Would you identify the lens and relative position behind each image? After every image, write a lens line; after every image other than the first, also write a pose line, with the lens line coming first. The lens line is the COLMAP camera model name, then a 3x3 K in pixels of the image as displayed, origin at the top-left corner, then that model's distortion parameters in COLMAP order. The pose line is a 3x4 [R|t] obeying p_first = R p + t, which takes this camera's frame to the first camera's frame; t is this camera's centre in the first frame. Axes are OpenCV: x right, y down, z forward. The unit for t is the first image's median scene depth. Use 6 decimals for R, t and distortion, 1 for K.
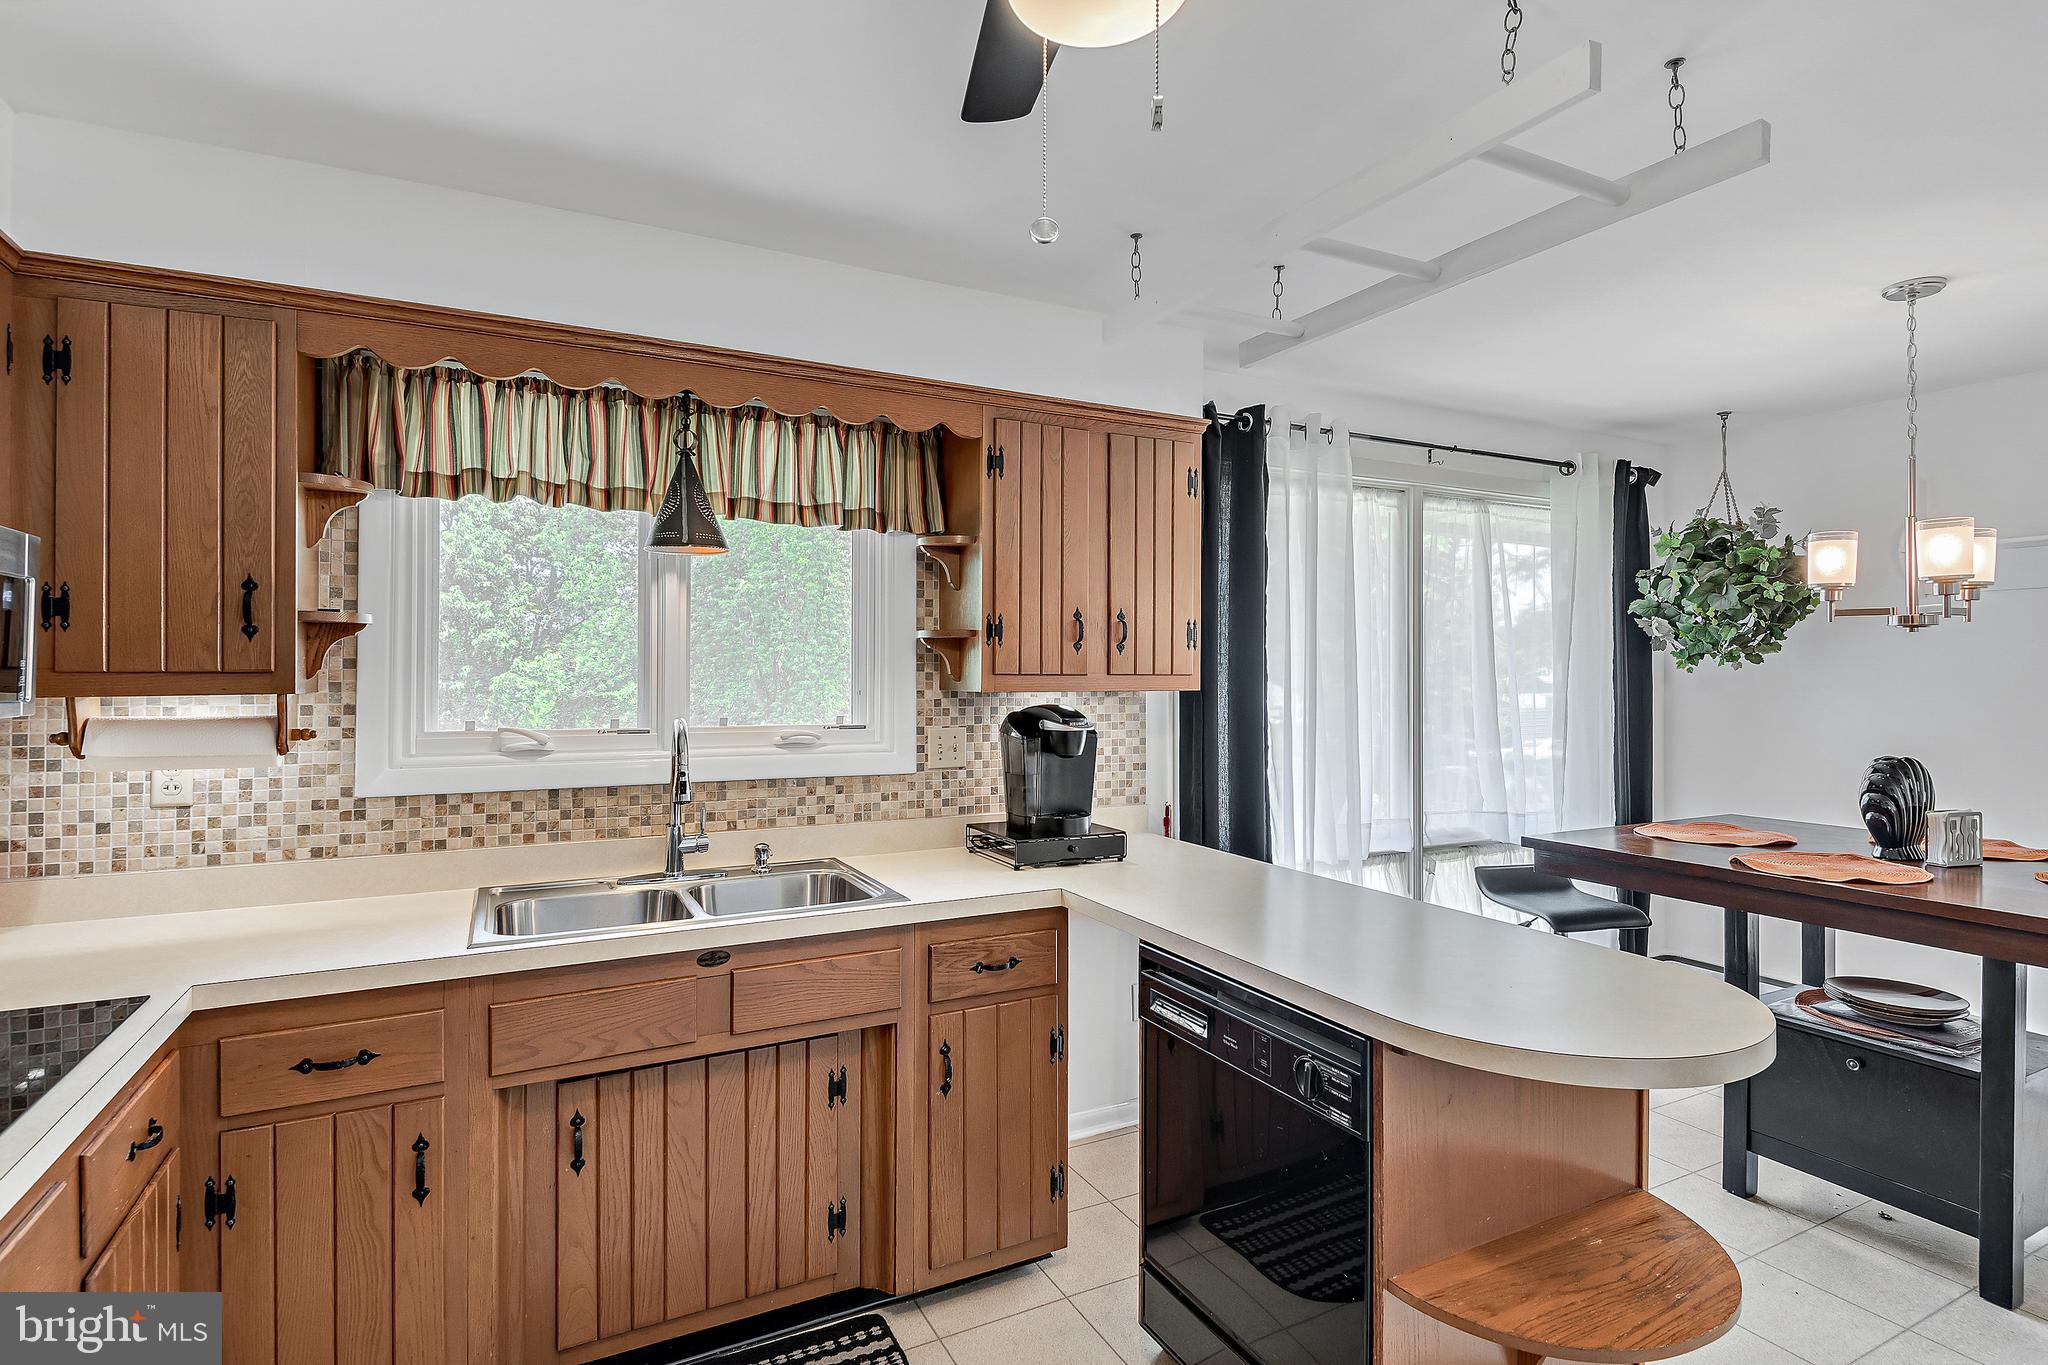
lens RADIAL K [[1028.7, 0, 1028.0], [0, 1028.7, 675.8], [0, 0, 1]] dist [0.028506, -0.018595]
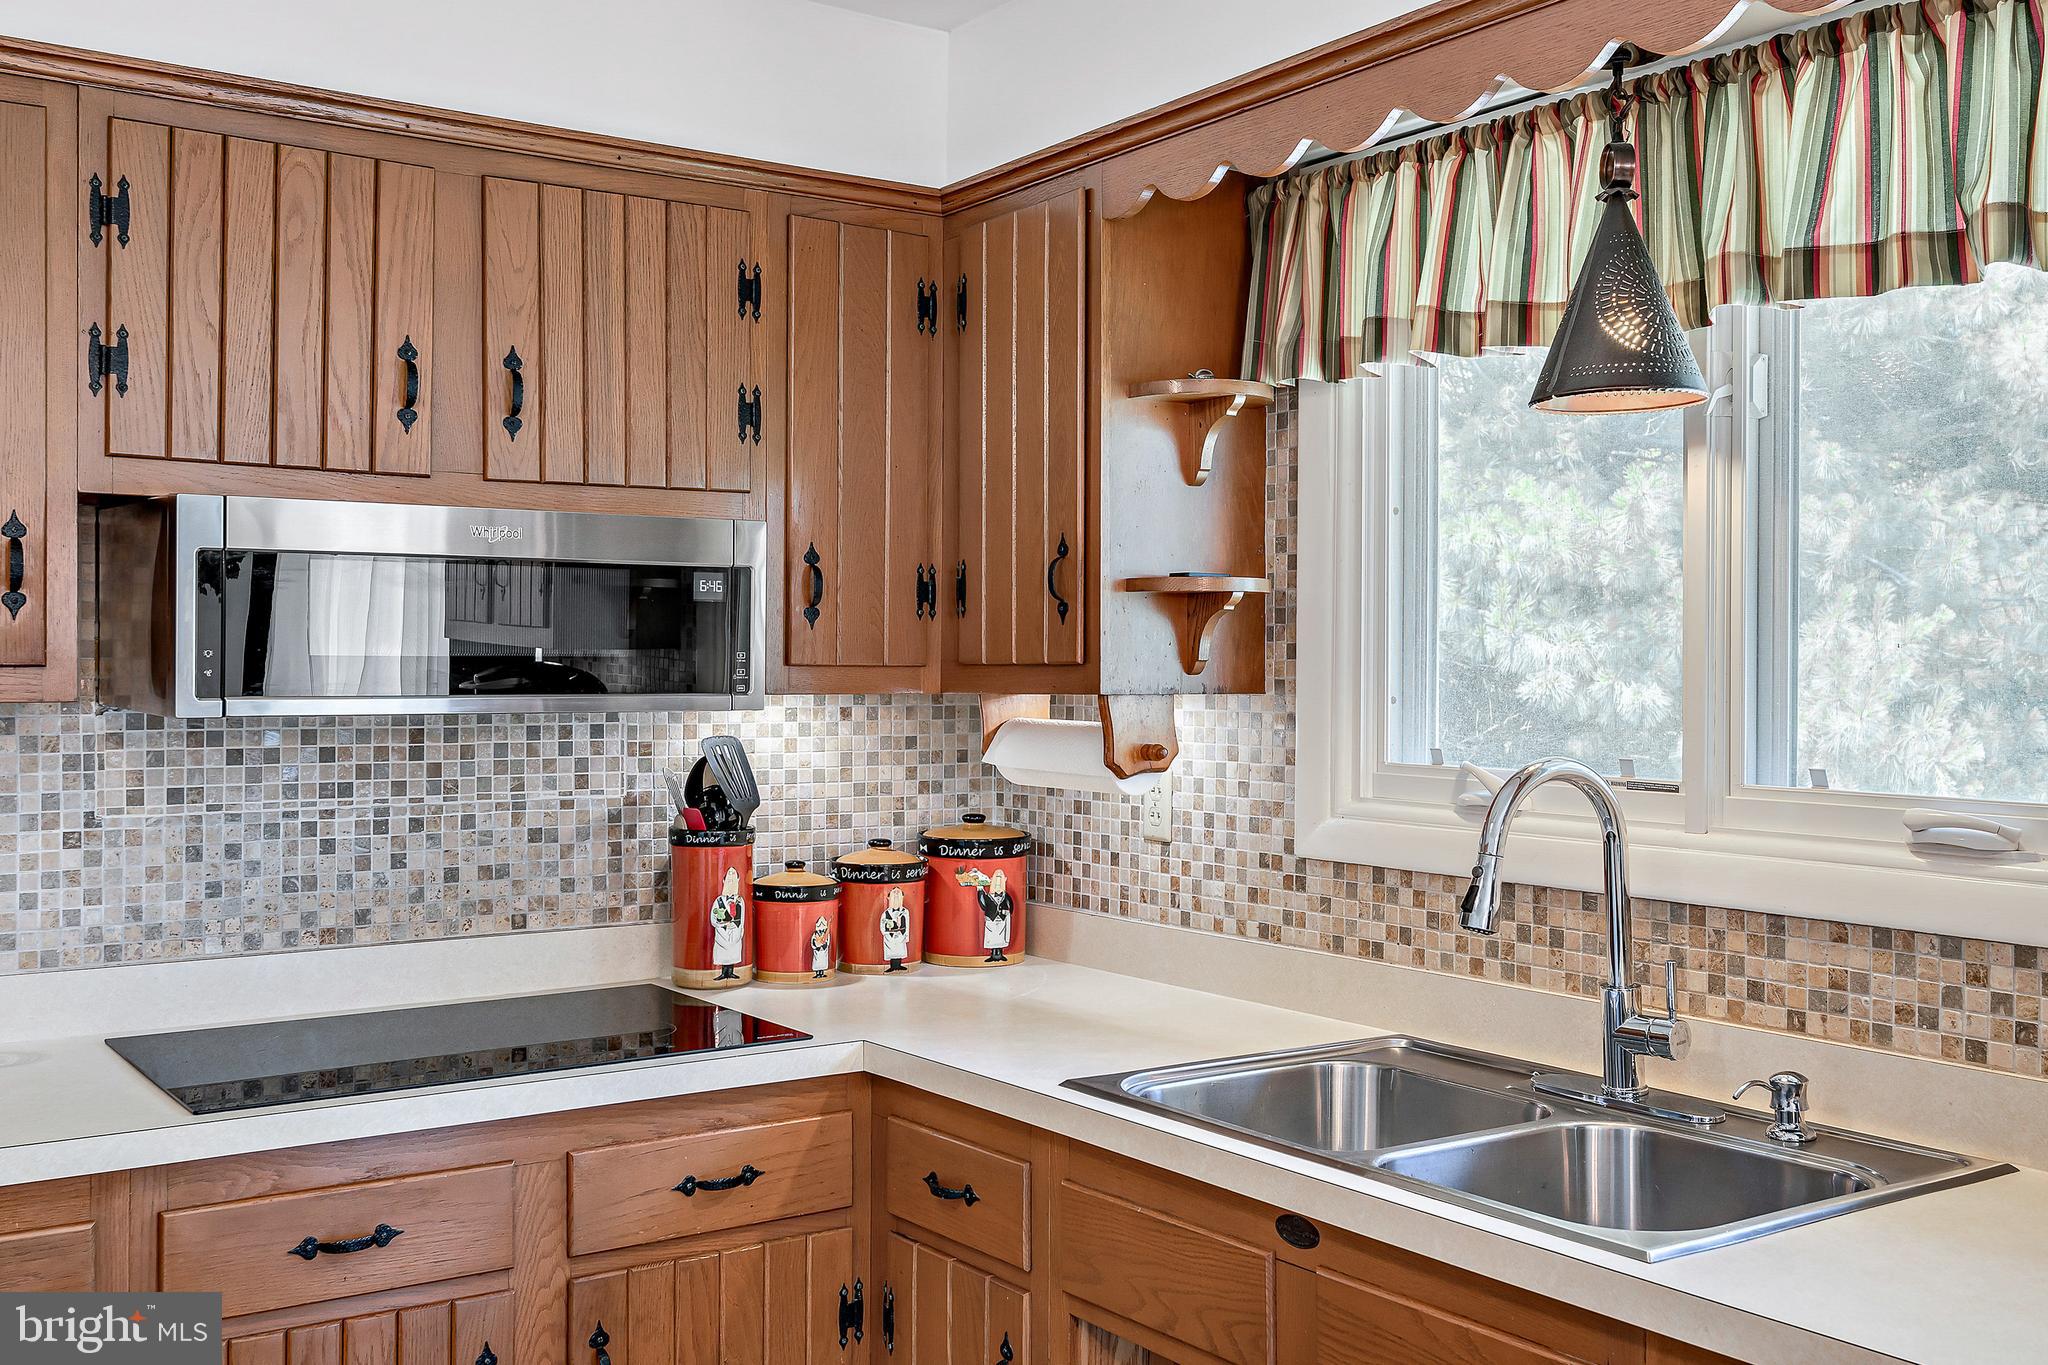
lens RADIAL K [[1982.7, 0, 1024.0], [0, 1982.7, 682.5], [0, 0, 1]] dist [0.004494, -0.002136]
pose [[0.124538, 0.004542, -0.992204, 0.541330], [-0.006947, 0.999969, 0.003706, 0.004086], [0.992191, 0.006432, 0.124565, 0.638379]]
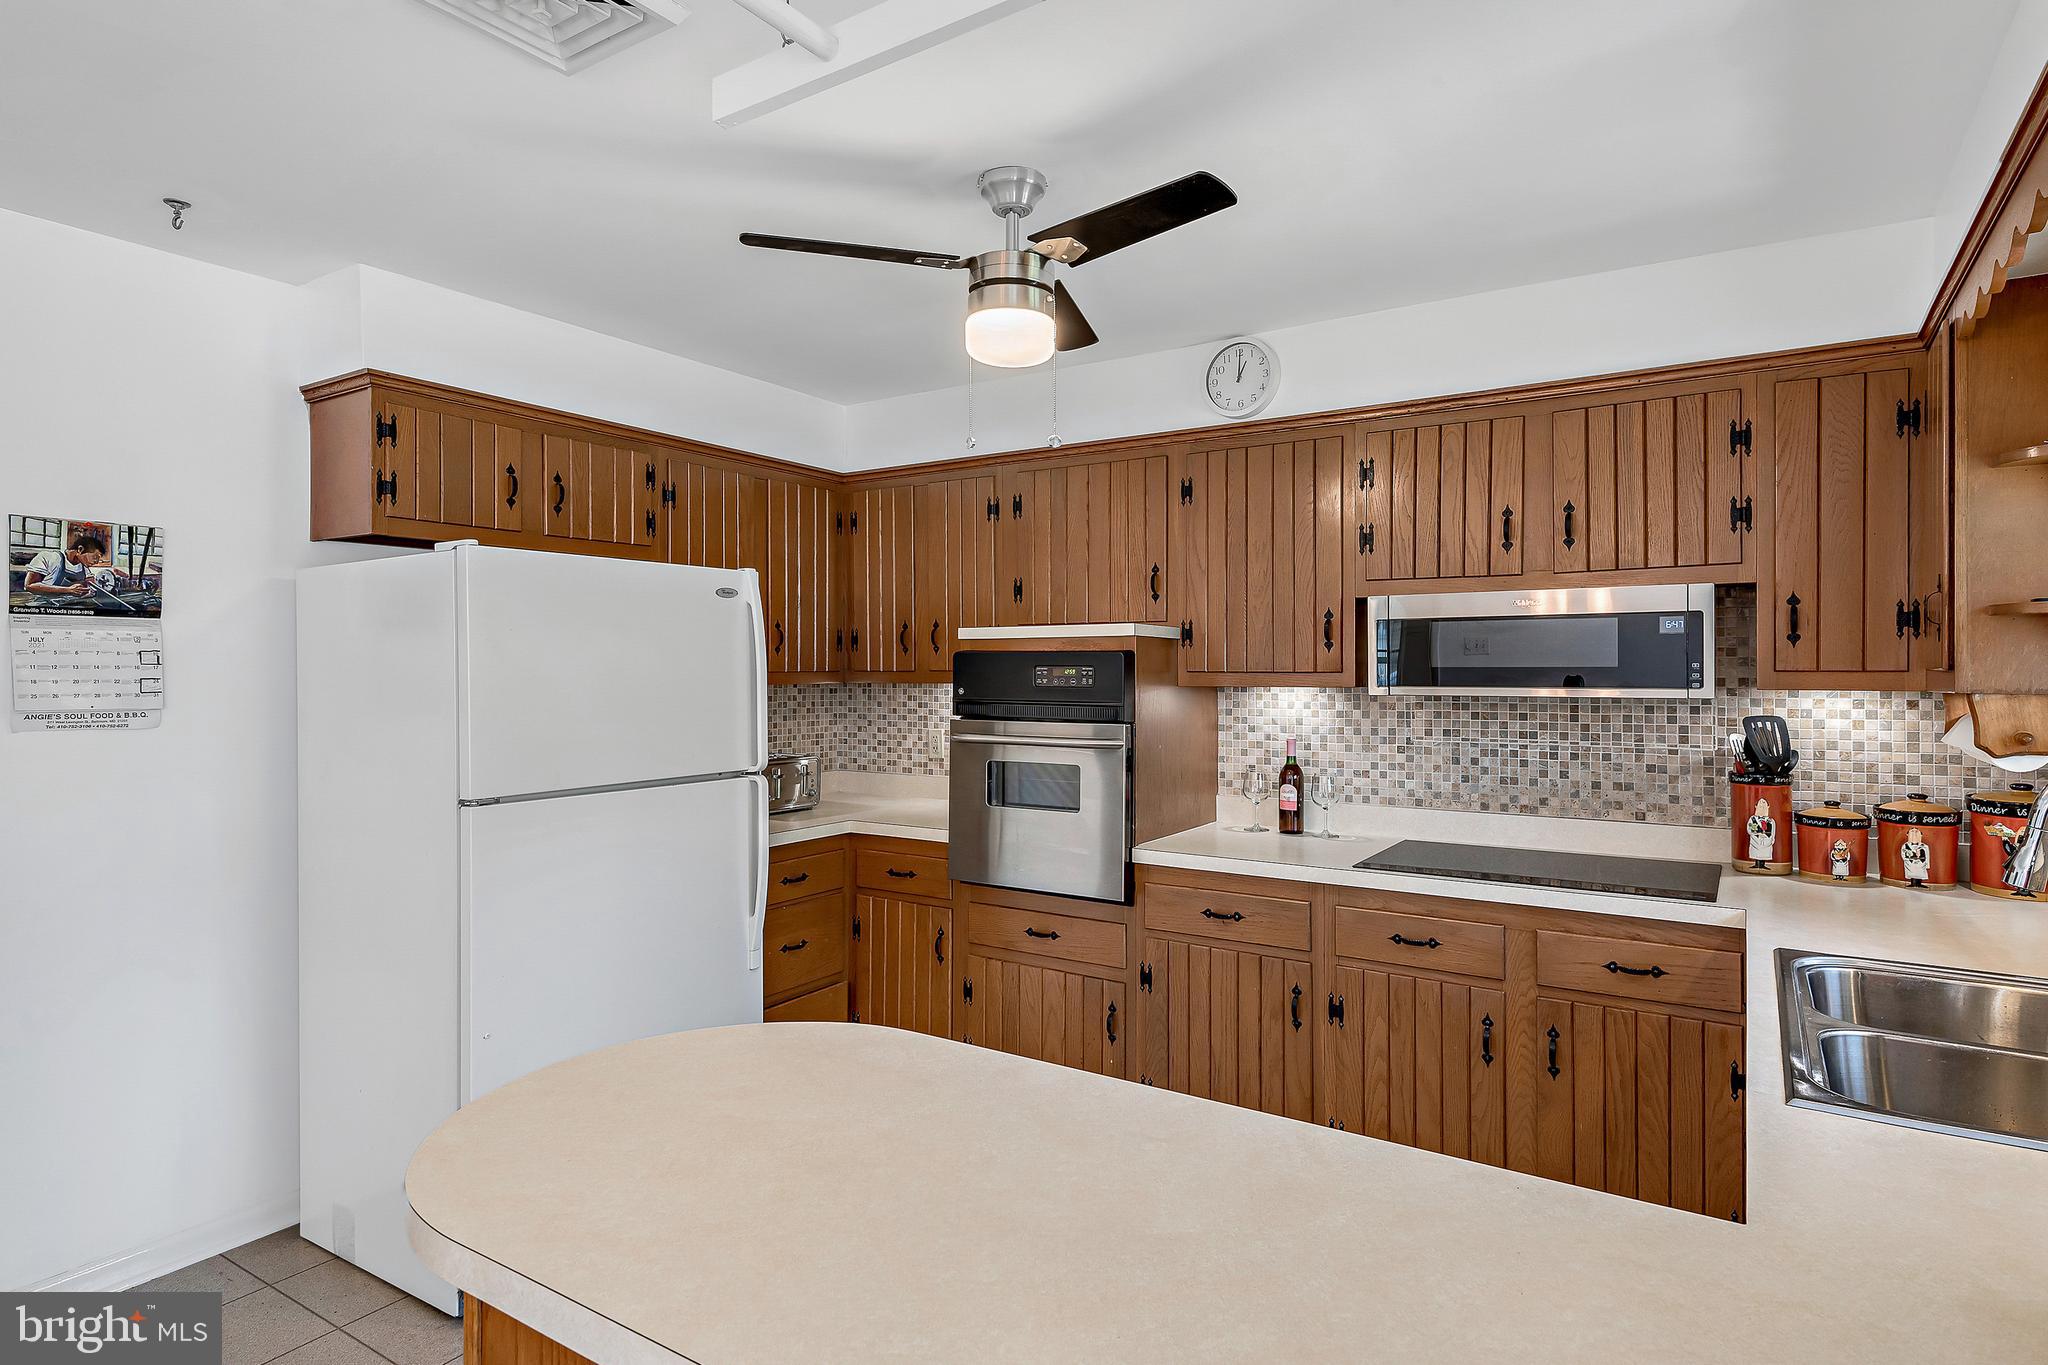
lens RADIAL K [[1108.4, 0, 1024.0], [0, 1108.4, 682.5], [0, 0, 1]] dist [0.018388, -0.000806]
pose [[-0.872158, 0.003146, -0.489214, 0.467321], [-0.005008, 0.999870, 0.015357, -0.002911], [0.489198, 0.015843, -0.872029, 1.223980]]
